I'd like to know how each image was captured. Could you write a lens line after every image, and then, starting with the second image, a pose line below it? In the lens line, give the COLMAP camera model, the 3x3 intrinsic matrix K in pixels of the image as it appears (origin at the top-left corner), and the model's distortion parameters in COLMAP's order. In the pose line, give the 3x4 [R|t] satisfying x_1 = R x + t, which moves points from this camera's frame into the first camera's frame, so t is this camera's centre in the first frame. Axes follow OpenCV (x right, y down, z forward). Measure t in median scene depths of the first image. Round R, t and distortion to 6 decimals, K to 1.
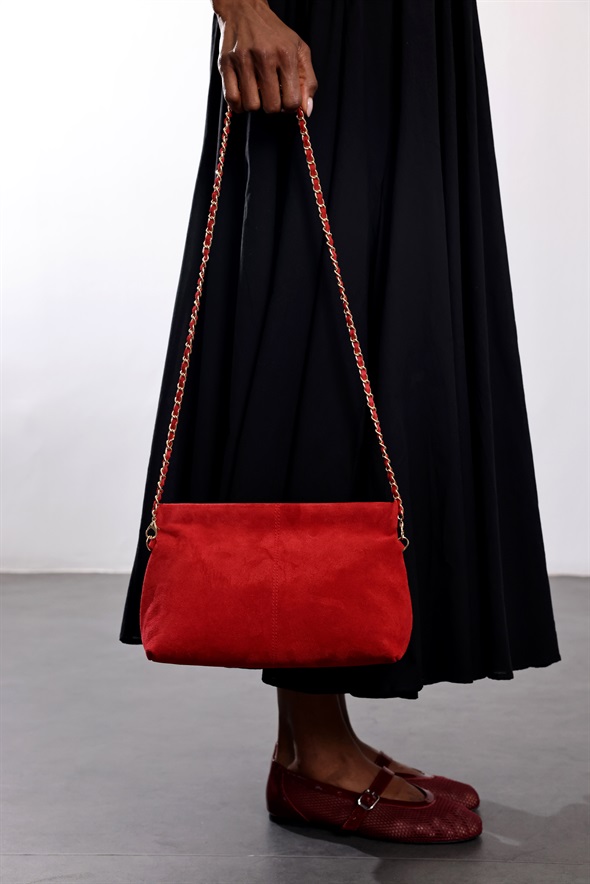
lens RADIAL K [[1414.5, 0, 295.1], [0, 1414.5, 440.9], [0, 0, 1]] dist [0.217944, 0.000000]
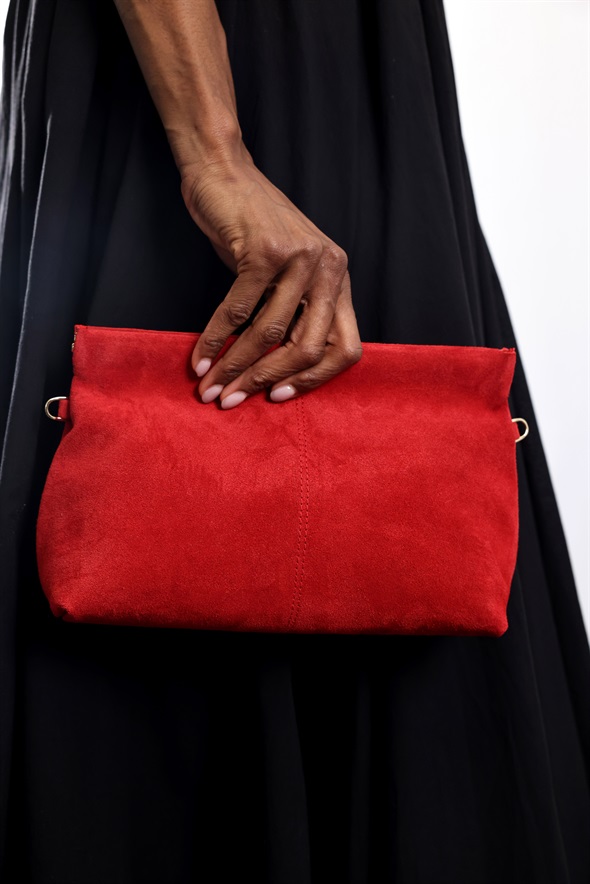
lens RADIAL K [[1418.1, 0, 291.3], [0, 1418.1, 443.5], [0, 0, 1]] dist [0.409212, 0.000000]
pose [[0.977616, 0.049091, 0.204592, -0.129428], [-0.086369, 0.980328, 0.177476, -0.014477], [-0.191855, -0.191173, 0.962624, 0.472887]]
